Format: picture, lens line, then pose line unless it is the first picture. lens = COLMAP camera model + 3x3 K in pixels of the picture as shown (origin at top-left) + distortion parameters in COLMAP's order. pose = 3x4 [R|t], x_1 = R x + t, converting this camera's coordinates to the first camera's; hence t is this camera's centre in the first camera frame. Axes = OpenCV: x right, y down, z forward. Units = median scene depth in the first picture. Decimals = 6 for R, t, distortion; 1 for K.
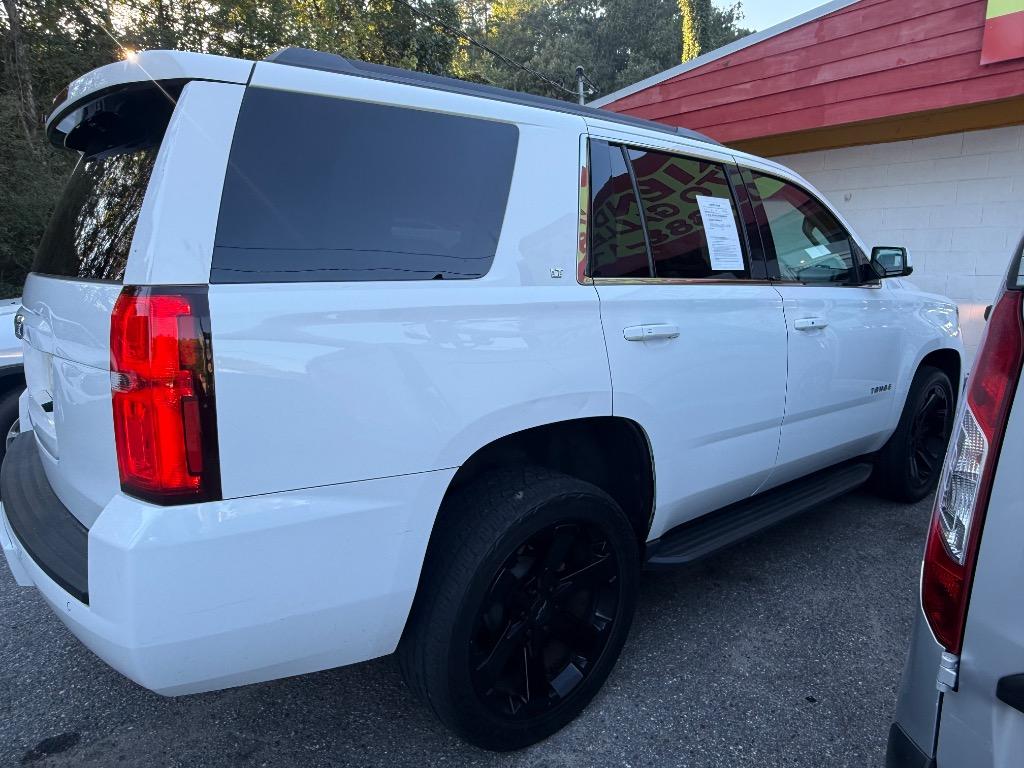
lens RADIAL K [[651.6, 0, 488.4], [0, 651.6, 381.1], [0, 0, 1]] dist [0.001168, 0.001495]
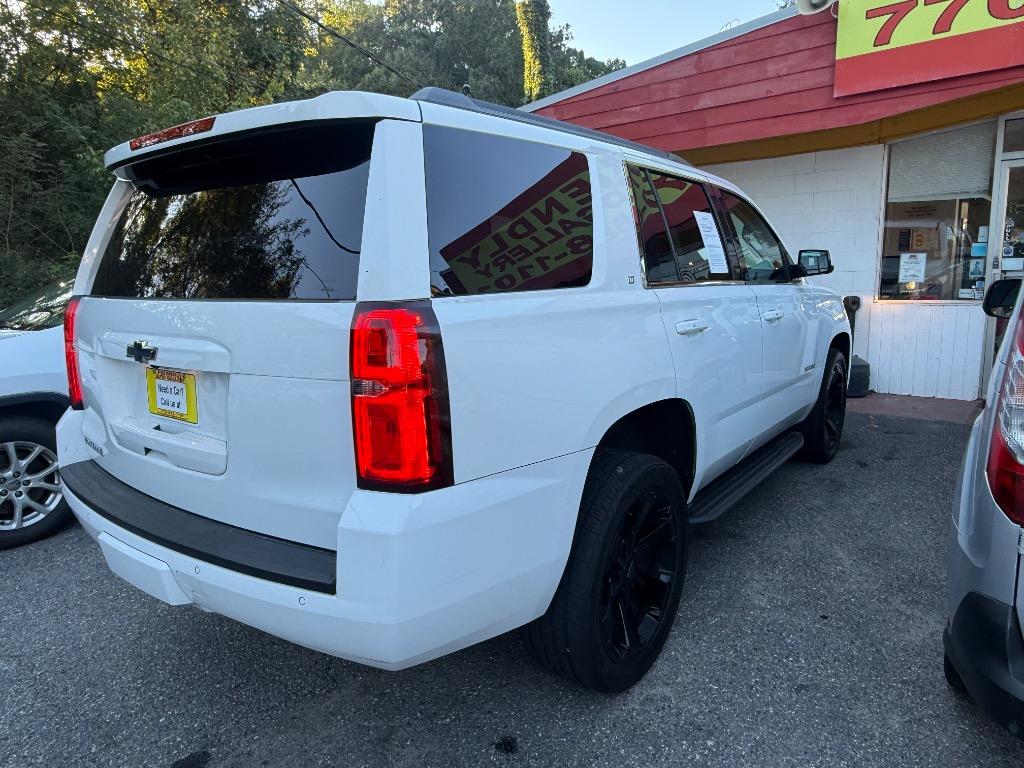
lens RADIAL K [[653.3, 0, 486.3], [0, 653.3, 387.1], [0, 0, 1]] dist [0.000812, 0.000768]
pose [[0.975741, -0.070214, 0.207361, -0.227206], [0.072150, 0.997392, -0.001779, 0.006255], [-0.206696, 0.016697, 0.978263, -0.054755]]
